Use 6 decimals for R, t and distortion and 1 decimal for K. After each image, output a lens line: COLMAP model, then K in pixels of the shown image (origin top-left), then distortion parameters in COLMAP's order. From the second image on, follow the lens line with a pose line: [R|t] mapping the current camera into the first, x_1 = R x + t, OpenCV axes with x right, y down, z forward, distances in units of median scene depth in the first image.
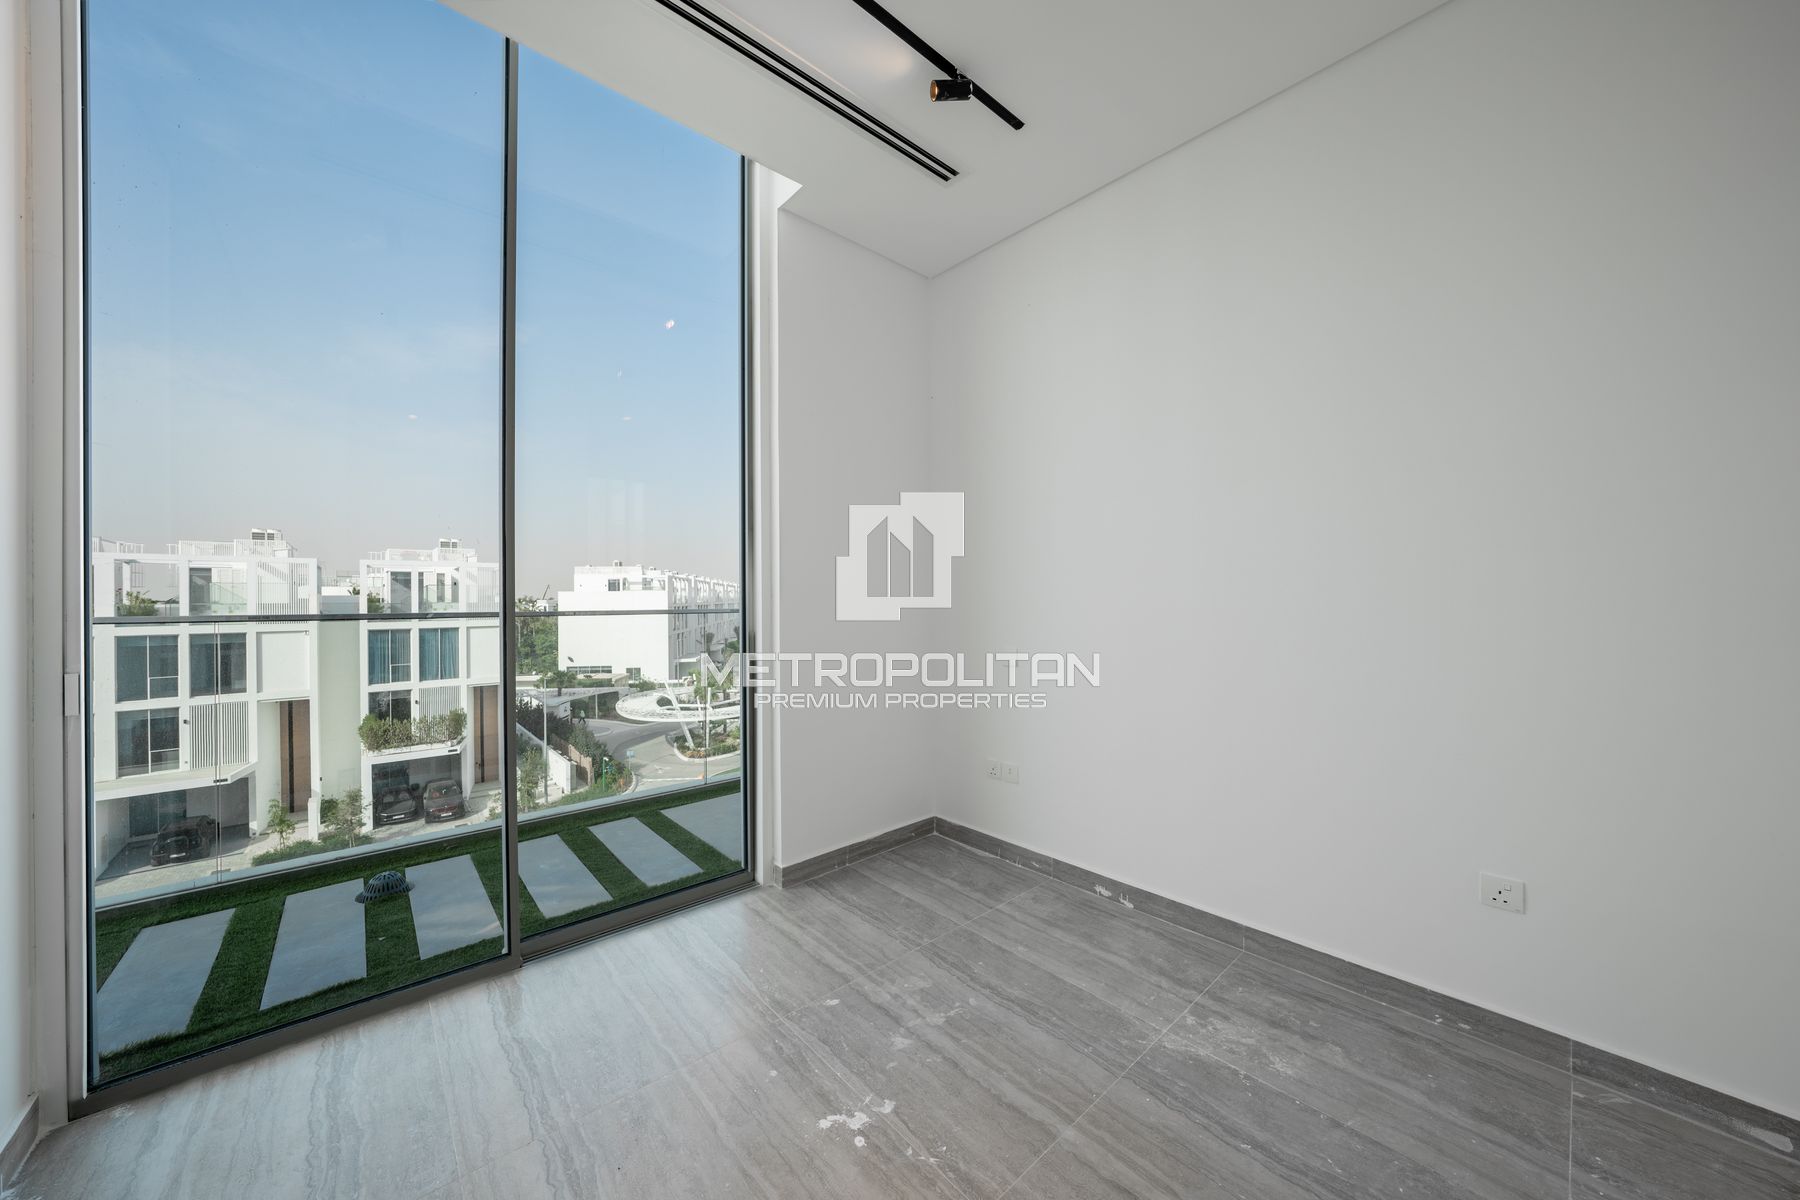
lens RADIAL K [[618.9, 0, 897.9], [0, 618.9, 597.6], [0, 0, 1]] dist [-0.027989, 0.006492]
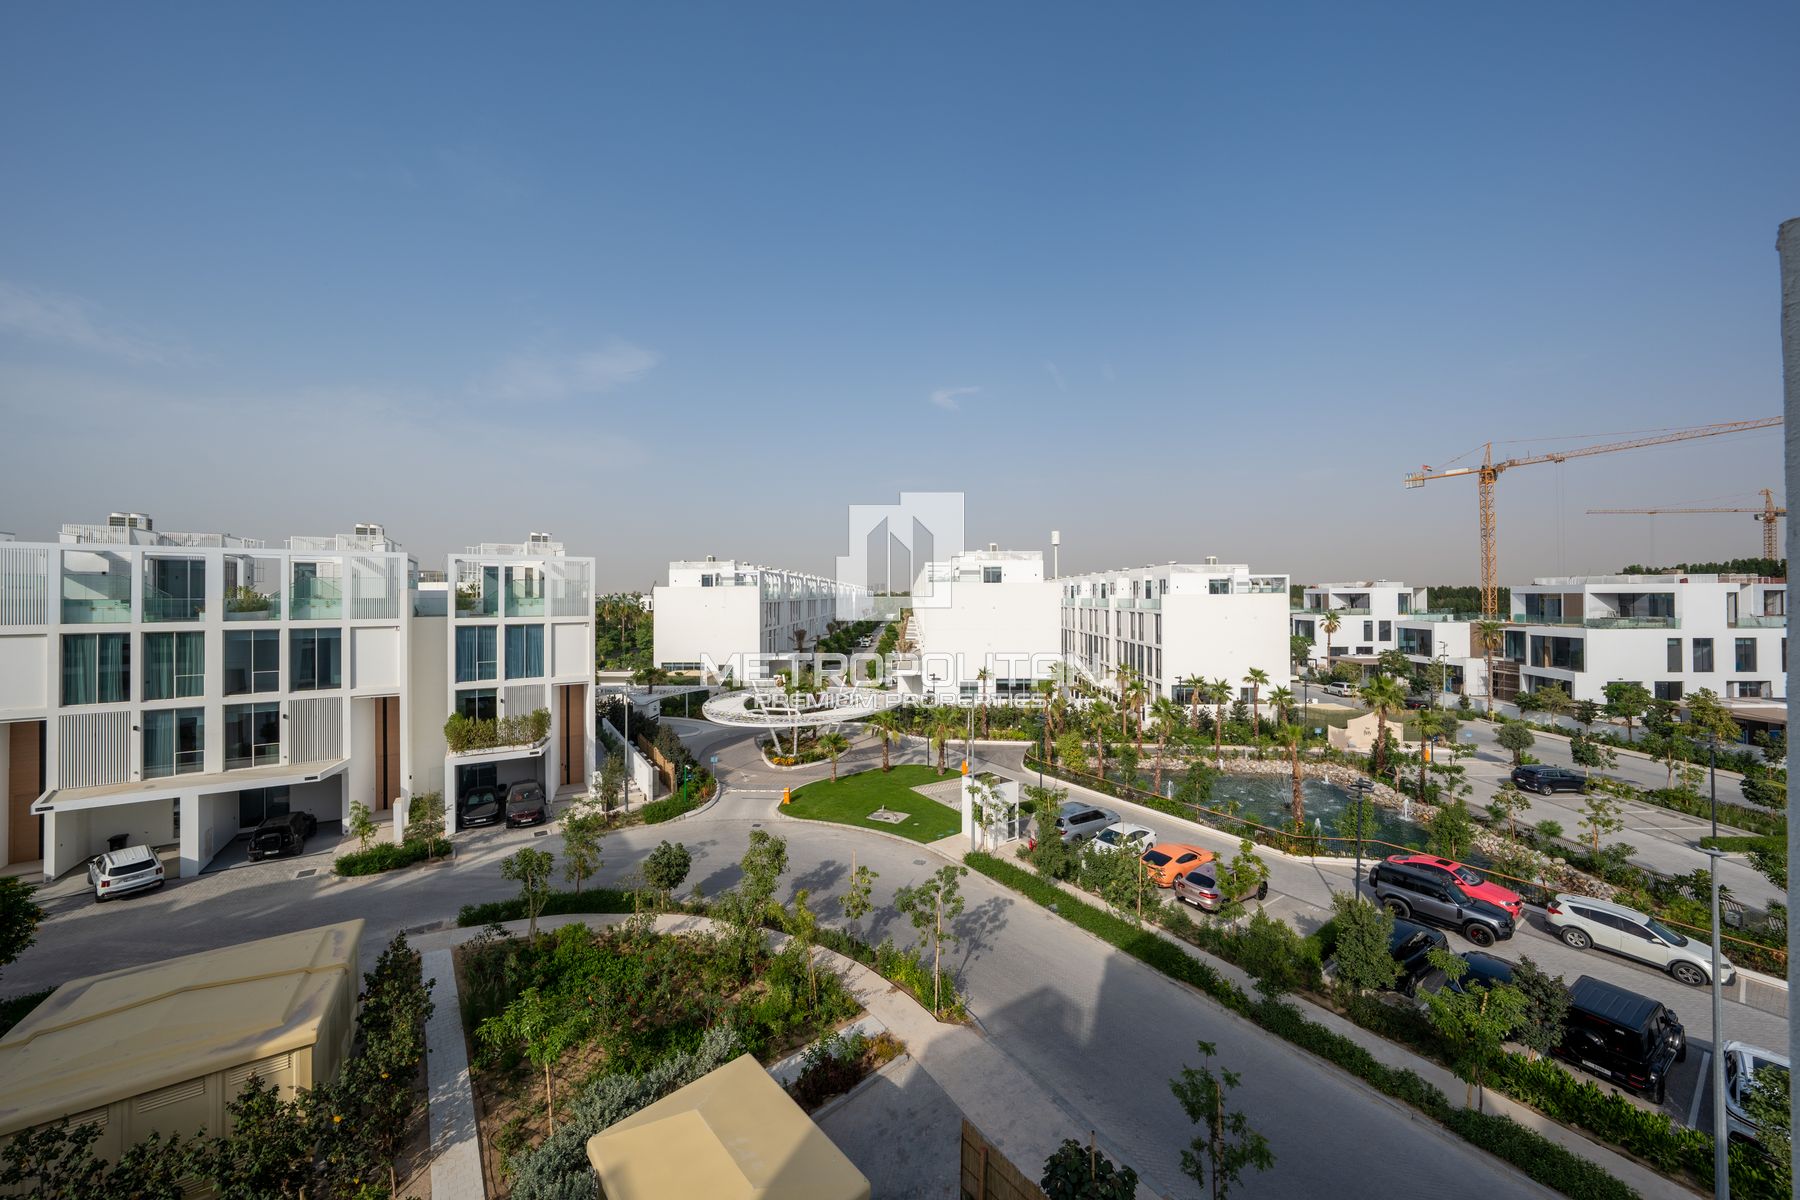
lens RADIAL K [[625.5, 0, 902.4], [0, 625.5, 591.2], [0, 0, 1]] dist [-0.029606, 0.006985]
pose [[0.989919, 0.003145, -0.141599, -0.022314], [-0.003742, 0.999985, -0.003952, -0.001314], [0.141584, 0.004442, 0.989916, 0.123491]]
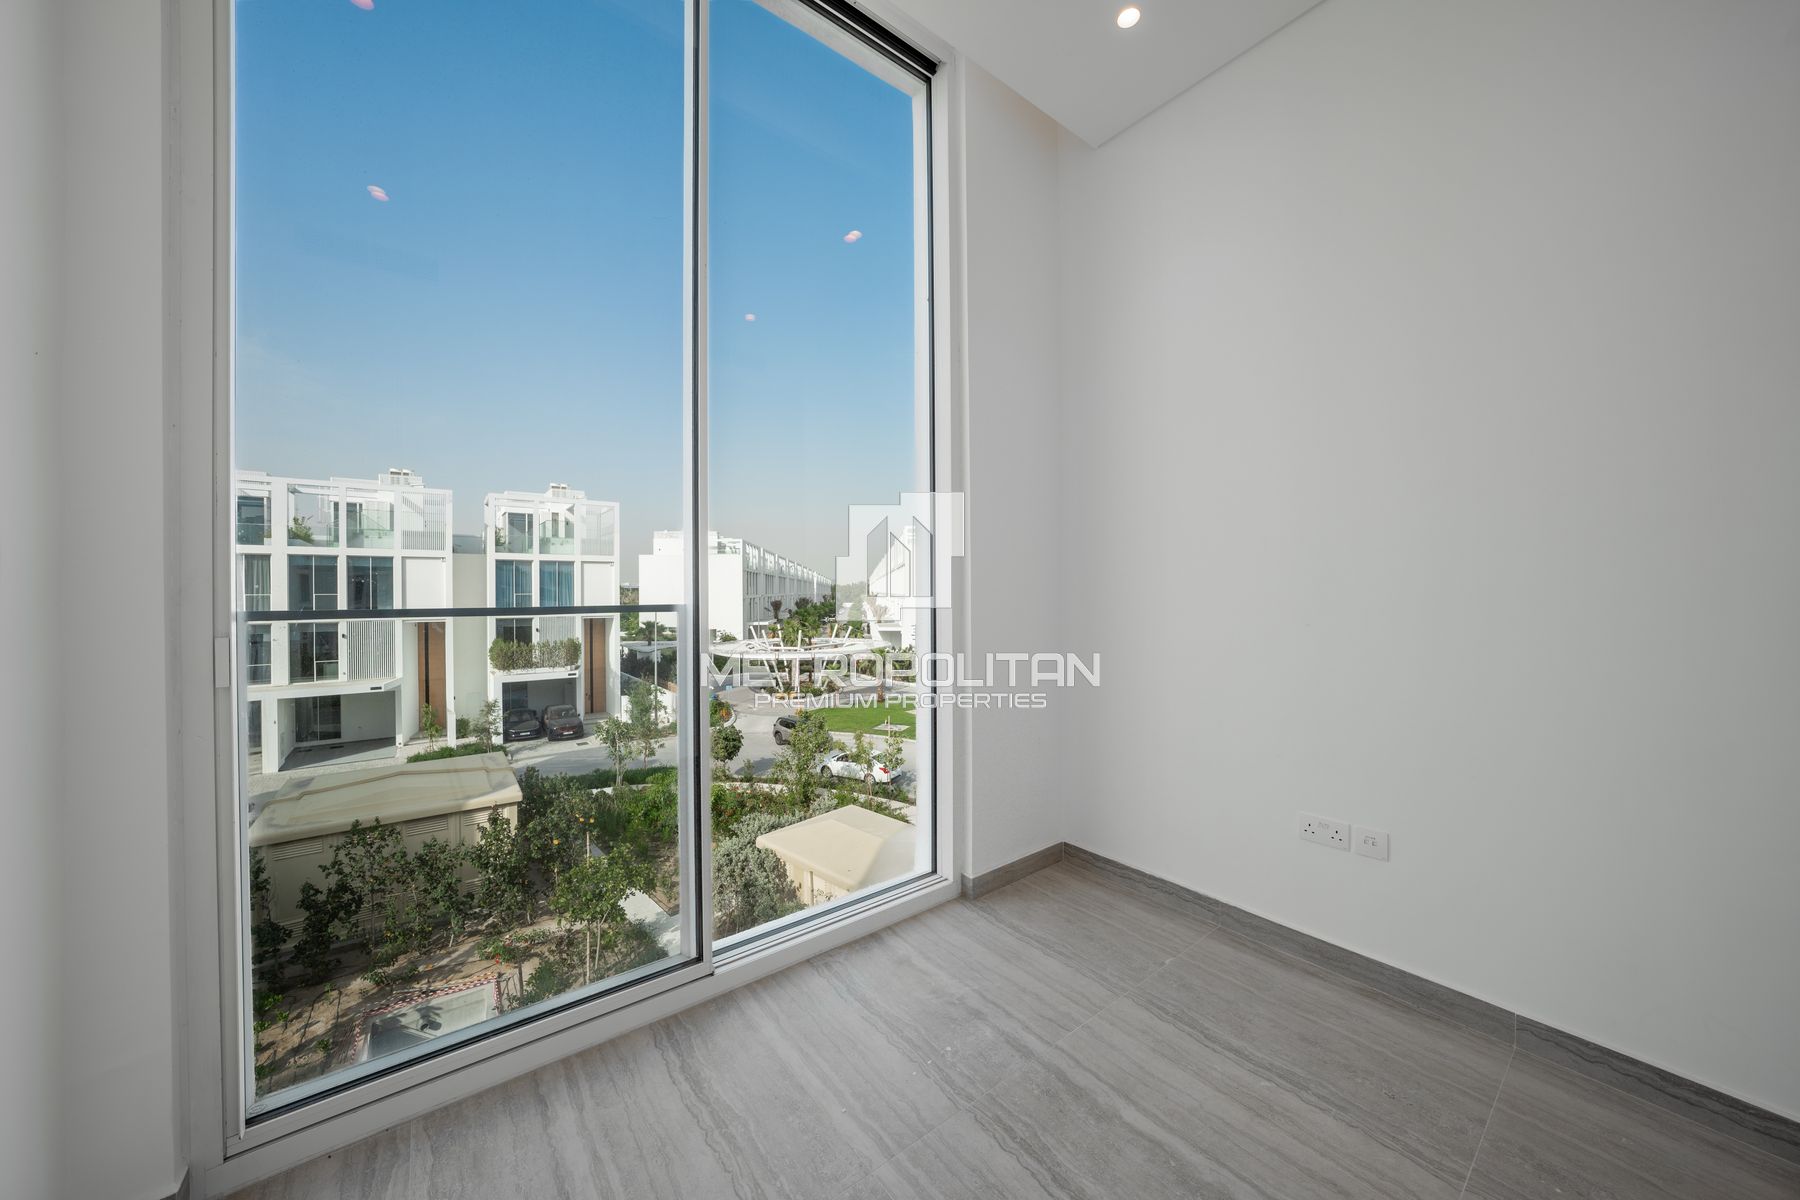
lens RADIAL K [[618.9, 0, 897.9], [0, 618.9, 597.6], [0, 0, 1]] dist [-0.027989, 0.006492]
pose [[0.997491, 0.004200, -0.070662, -0.096708], [-0.003240, 0.999901, 0.013687, 0.104460], [0.070713, -0.013424, 0.997406, -0.017514]]
